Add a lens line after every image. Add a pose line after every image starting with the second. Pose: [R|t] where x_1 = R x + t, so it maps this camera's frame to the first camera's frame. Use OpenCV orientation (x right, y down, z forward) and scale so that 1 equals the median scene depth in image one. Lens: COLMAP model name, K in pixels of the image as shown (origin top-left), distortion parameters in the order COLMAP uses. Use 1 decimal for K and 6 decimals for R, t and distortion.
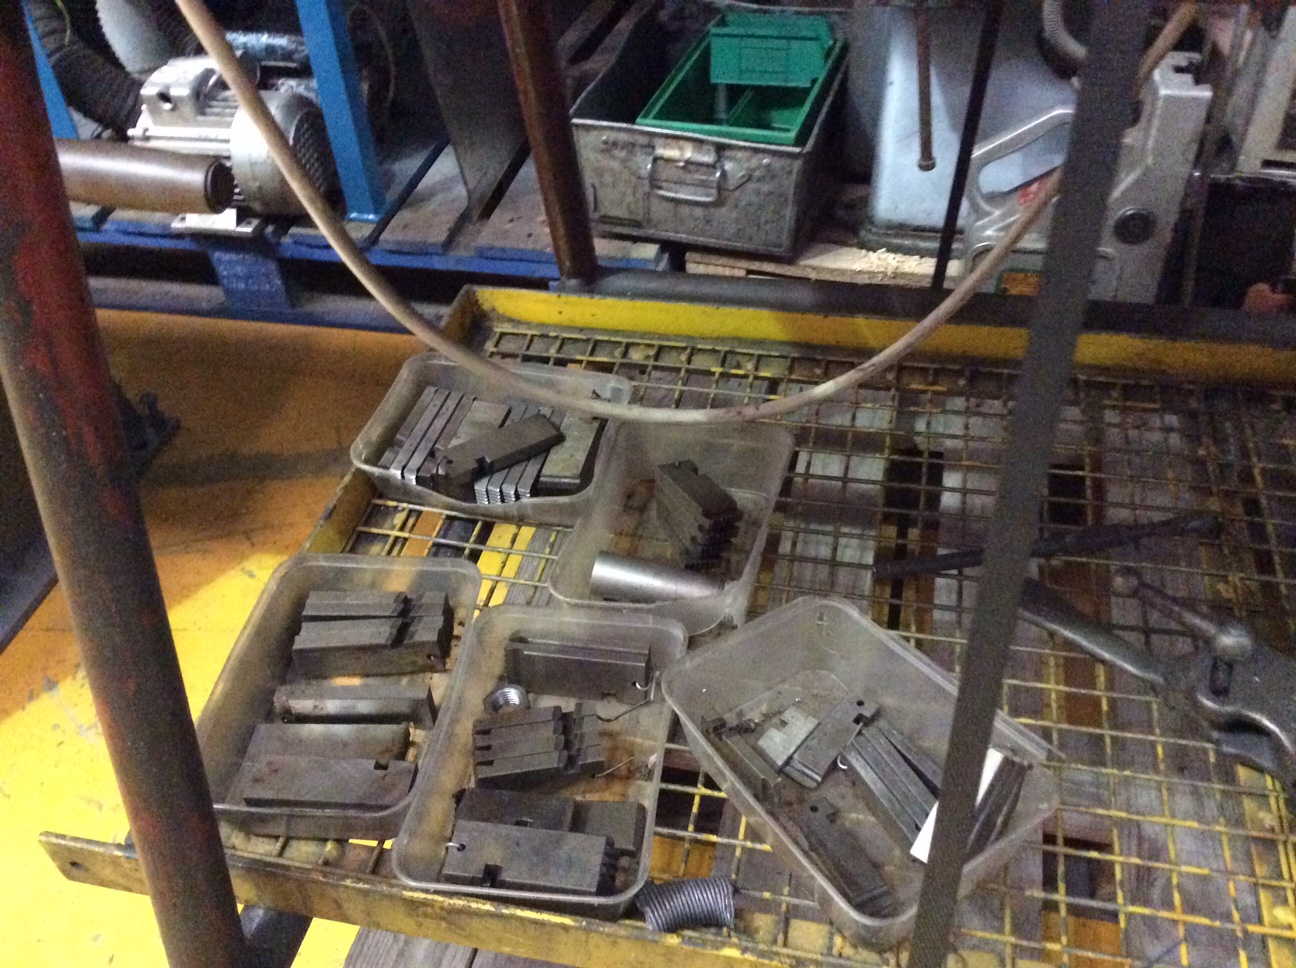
lens RADIAL K [[1192.5, 0, 648.0], [0, 1192.5, 484.0], [0, 0, 1]] dist [0.005348, 0.004649]
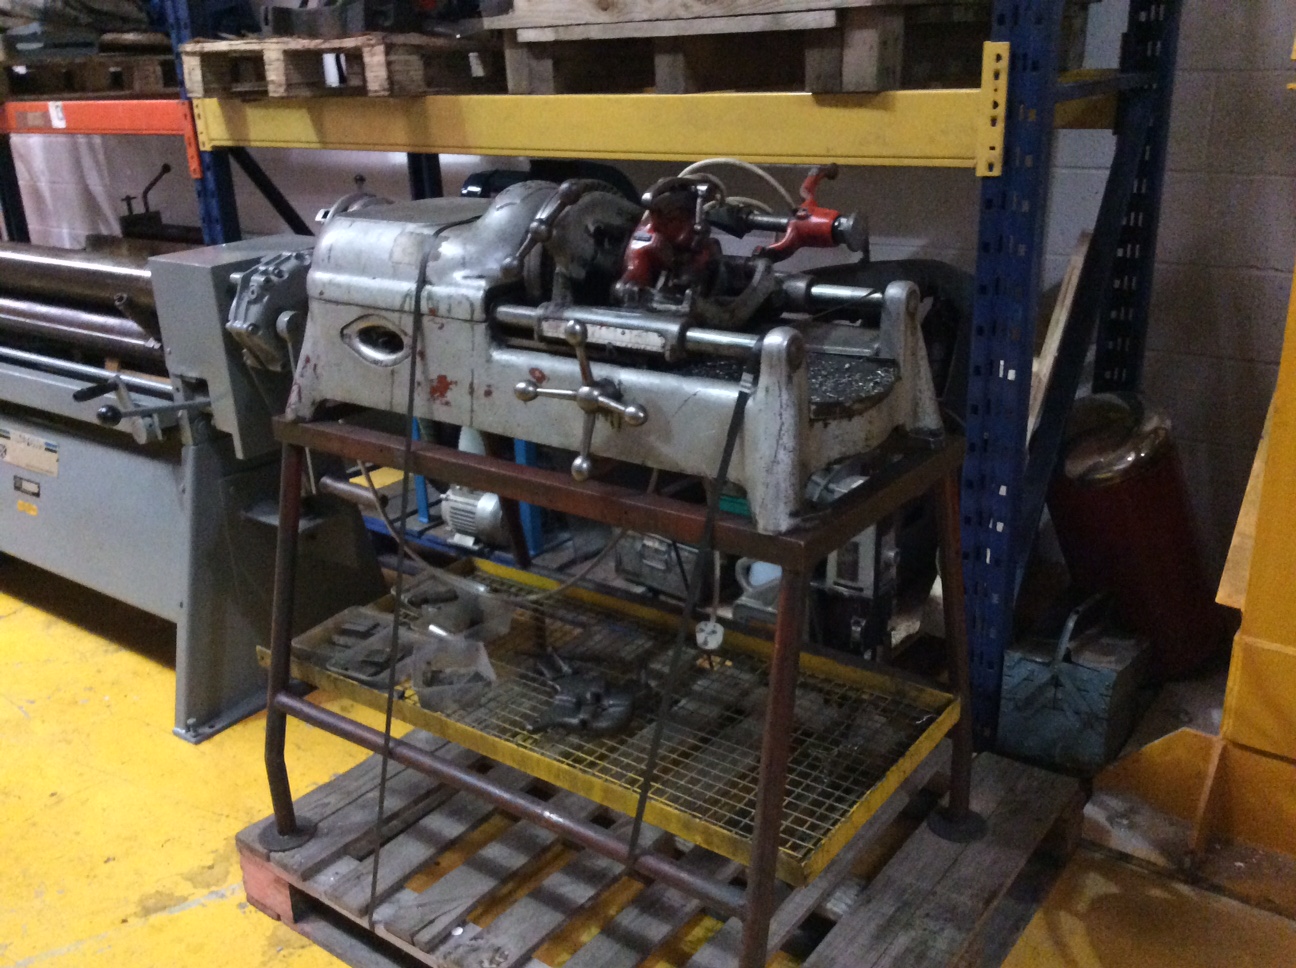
lens RADIAL K [[1192.5, 0, 648.0], [0, 1192.5, 484.0], [0, 0, 1]] dist [0.005348, 0.004649]
pose [[0.910515, 0.143264, -0.387864, 0.784012], [-0.266141, 0.920963, -0.284597, 0.214217], [0.316436, 0.362356, 0.876679, -0.841831]]
